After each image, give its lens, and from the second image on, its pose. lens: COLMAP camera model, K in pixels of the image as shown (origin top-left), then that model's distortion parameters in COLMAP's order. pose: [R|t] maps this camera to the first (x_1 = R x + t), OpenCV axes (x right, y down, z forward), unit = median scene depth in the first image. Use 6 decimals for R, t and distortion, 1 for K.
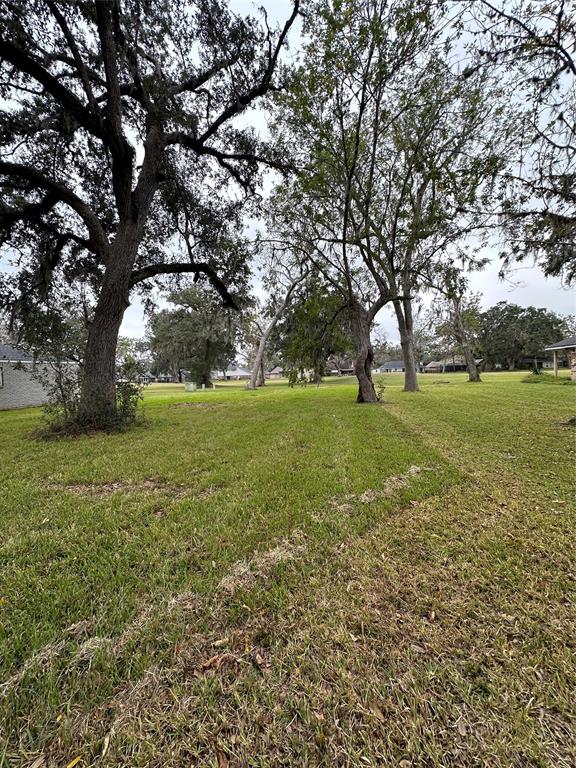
lens RADIAL K [[310.4, 0, 287.2], [0, 310.4, 384.0], [0, 0, 1]] dist [-0.001154, 0.001007]
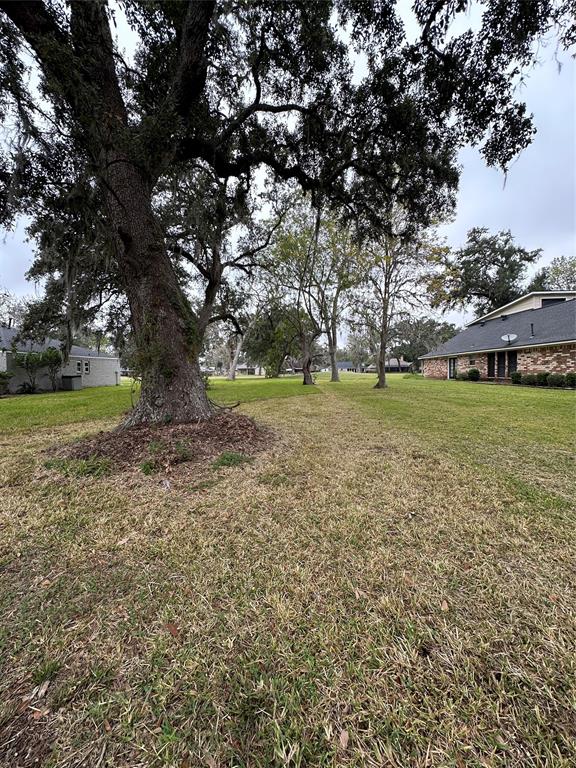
lens RADIAL K [[310.4, 0, 285.8], [0, 310.4, 385.3], [0, 0, 1]] dist [-0.001154, 0.001007]
pose [[0.989396, 0.017324, 0.144207, -0.118565], [-0.018897, 0.999776, 0.009545, 0.031995], [-0.144009, -0.012169, 0.989502, -0.668580]]
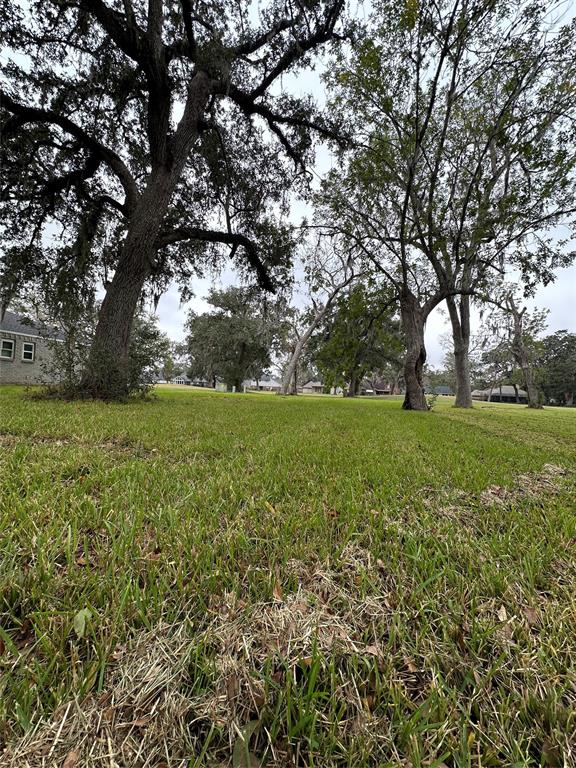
lens RADIAL K [[310.4, 0, 288.9], [0, 310.4, 385.1], [0, 0, 1]] dist [-0.001154, 0.001007]
pose [[0.991084, 0.087991, -0.100052, -0.003691], [-0.092646, 0.994776, -0.042859, 0.041753], [0.095758, 0.051747, 0.994059, 0.085120]]
